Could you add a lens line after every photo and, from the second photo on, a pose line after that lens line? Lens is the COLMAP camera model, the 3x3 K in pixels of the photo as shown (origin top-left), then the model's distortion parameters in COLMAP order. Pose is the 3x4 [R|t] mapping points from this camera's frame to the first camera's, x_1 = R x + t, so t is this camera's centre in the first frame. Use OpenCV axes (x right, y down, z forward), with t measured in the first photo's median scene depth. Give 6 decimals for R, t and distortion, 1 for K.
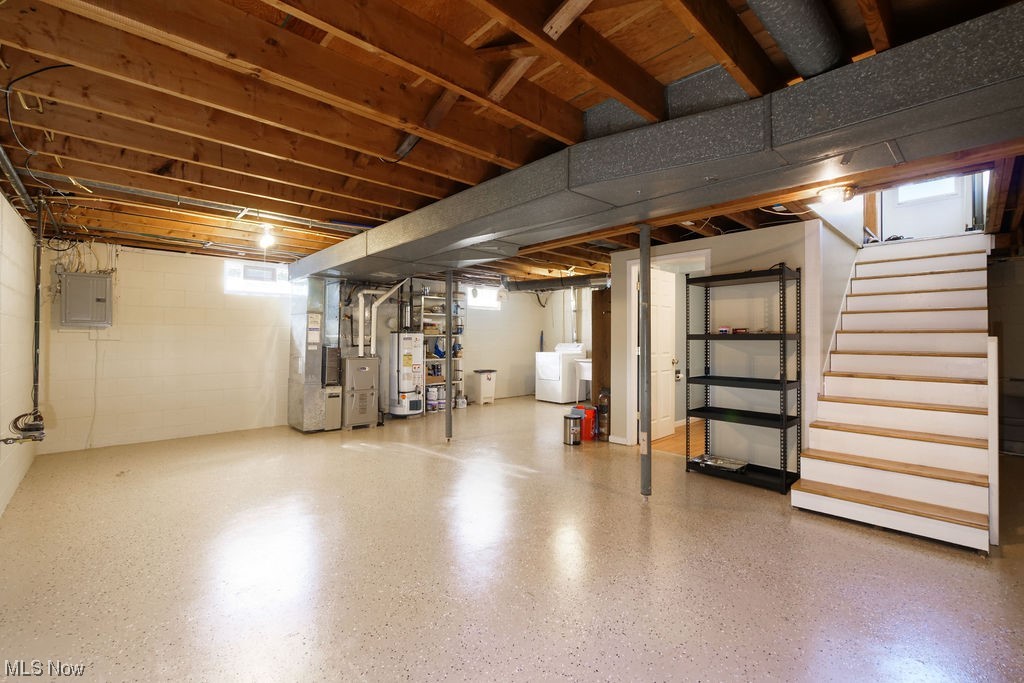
lens RADIAL K [[434.5, 0, 516.1], [0, 434.5, 337.3], [0, 0, 1]] dist [-0.004796, 0.001175]
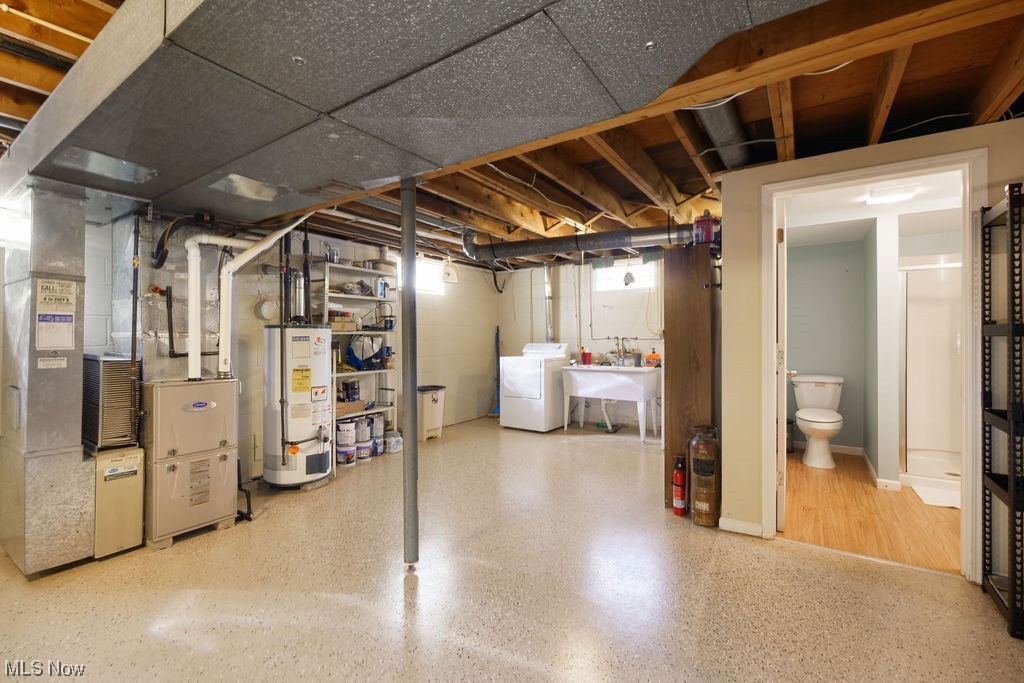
lens RADIAL K [[434.5, 0, 507.8], [0, 434.5, 339.0], [0, 0, 1]] dist [-0.004796, 0.001175]
pose [[0.975155, -0.008838, 0.221346, -0.117313], [0.007192, 0.999940, 0.008240, 0.001093], [-0.221406, -0.006443, 0.975160, 0.416492]]
